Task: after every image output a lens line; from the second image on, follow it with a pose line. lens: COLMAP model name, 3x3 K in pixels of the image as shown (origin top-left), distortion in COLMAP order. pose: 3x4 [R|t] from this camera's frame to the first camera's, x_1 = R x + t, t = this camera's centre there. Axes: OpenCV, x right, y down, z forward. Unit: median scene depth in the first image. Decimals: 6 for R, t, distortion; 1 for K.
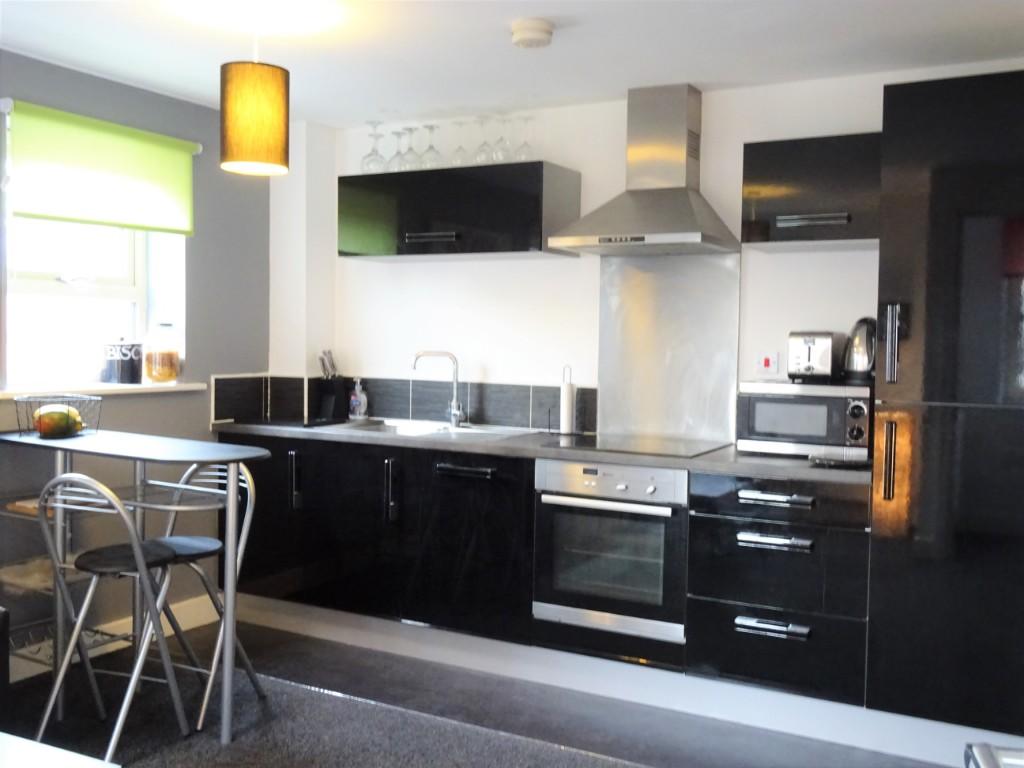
lens RADIAL K [[1006.5, 0, 512.0], [0, 1006.5, 384.0], [0, 0, 1]] dist [0.011843, 0.002241]
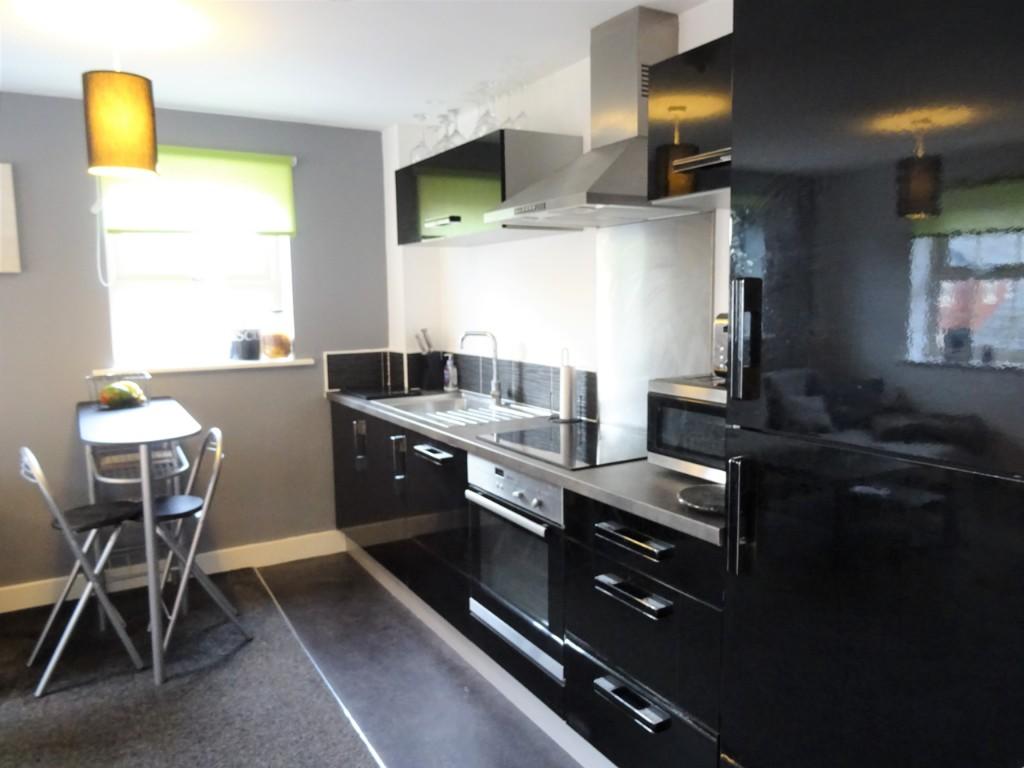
lens RADIAL K [[744.1, 0, 512.0], [0, 744.1, 384.0], [0, 0, 1]] dist [-0.003168, 0.001283]
pose [[0.858684, 0.030556, -0.511594, 0.351656], [0.004827, 0.997695, 0.067691, -0.029932], [0.512482, -0.060595, 0.856557, 0.360510]]
